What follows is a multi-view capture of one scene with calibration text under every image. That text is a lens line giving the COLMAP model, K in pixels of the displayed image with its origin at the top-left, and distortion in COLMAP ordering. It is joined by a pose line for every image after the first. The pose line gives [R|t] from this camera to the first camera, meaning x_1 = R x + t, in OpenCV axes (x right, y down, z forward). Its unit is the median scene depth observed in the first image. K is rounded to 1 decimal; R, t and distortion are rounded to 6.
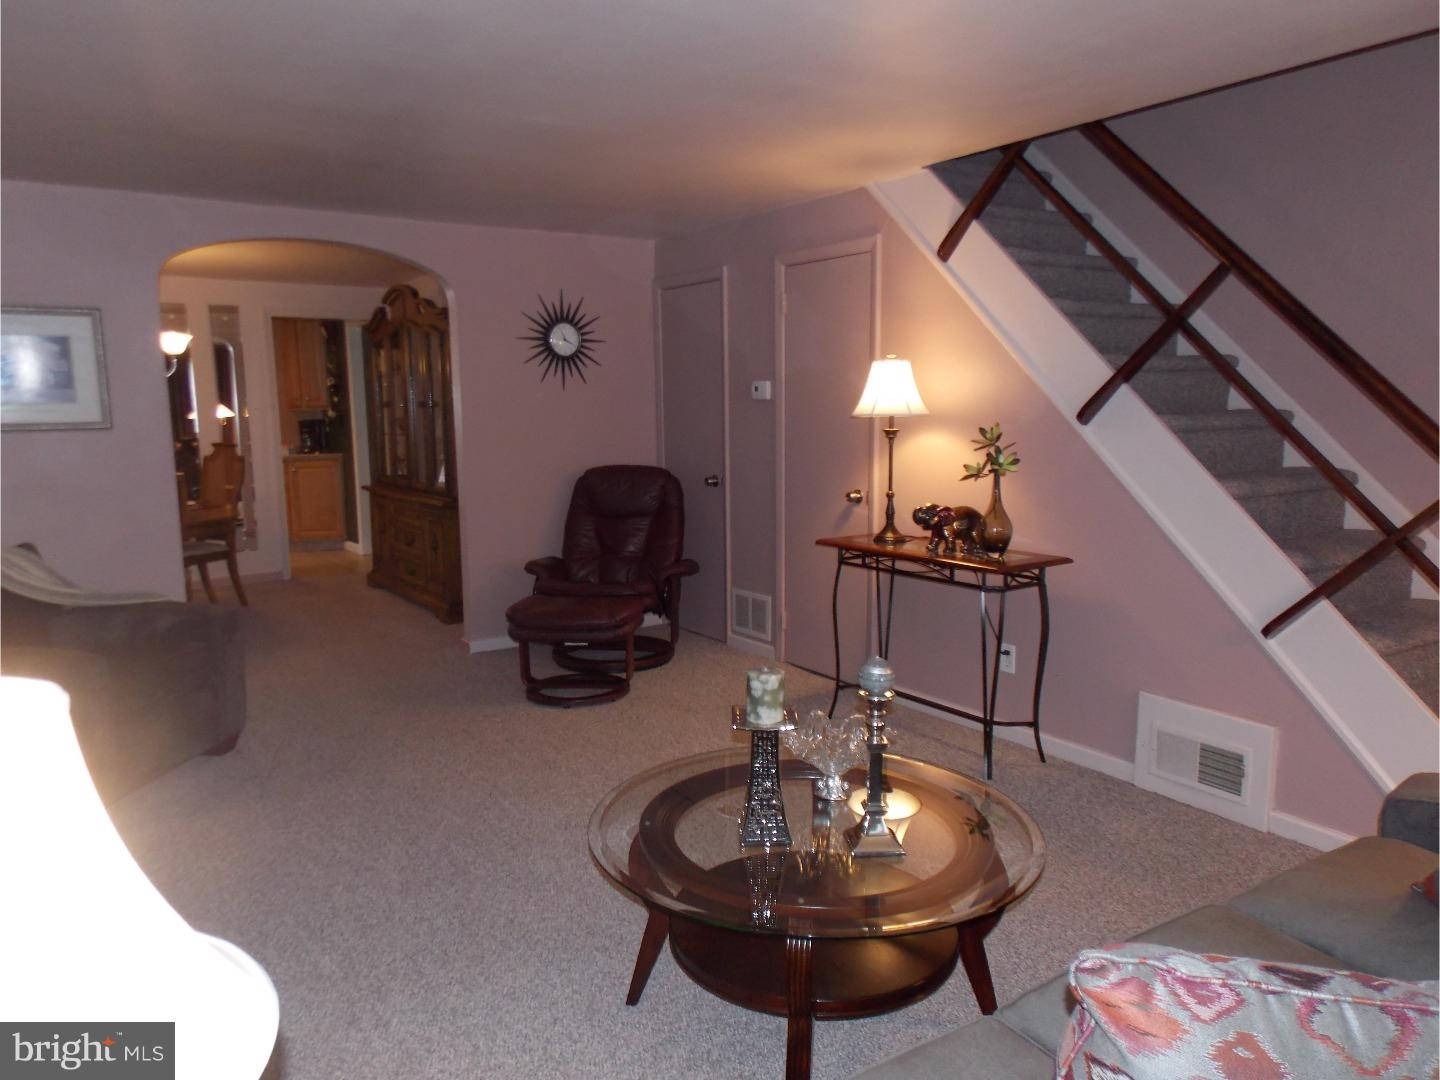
lens RADIAL K [[1029.5, 0, 709.6], [0, 1029.5, 537.9], [0, 0, 1]] dist [0.082874, -0.048779]
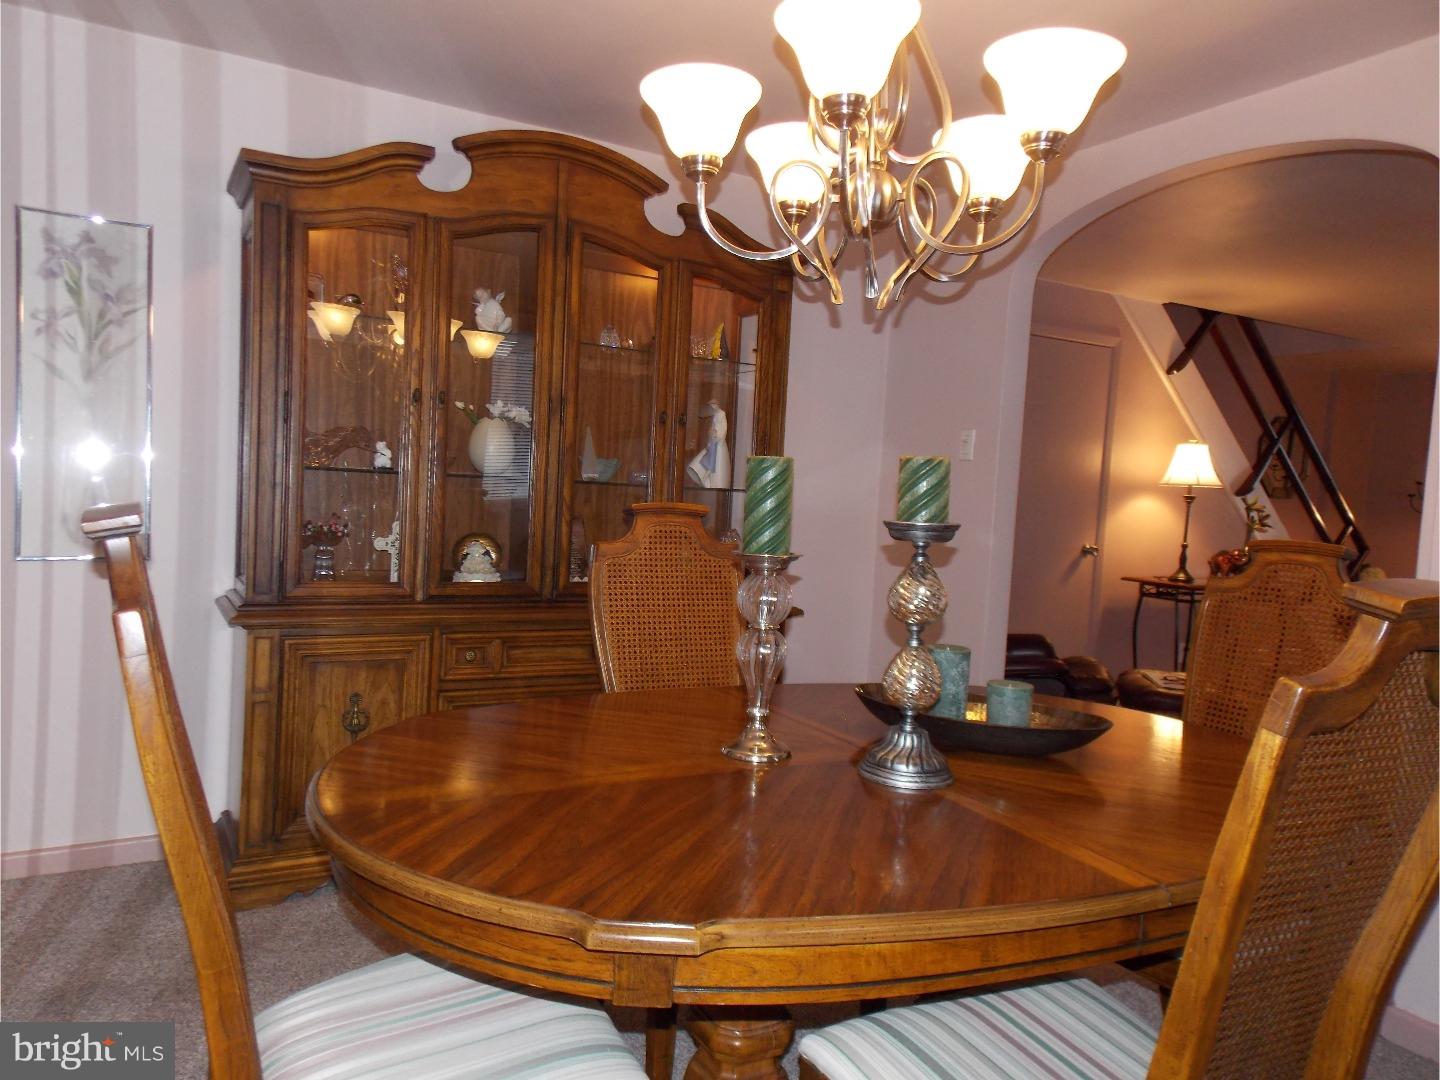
lens RADIAL K [[1029.5, 0, 709.6], [0, 1029.5, 537.9], [0, 0, 1]] dist [0.082874, -0.048779]
pose [[0.094023, -0.038529, 0.994824, -1.212547], [0.064031, 0.997416, 0.032577, -0.133303], [-0.993509, 0.060637, 0.096247, 1.475183]]
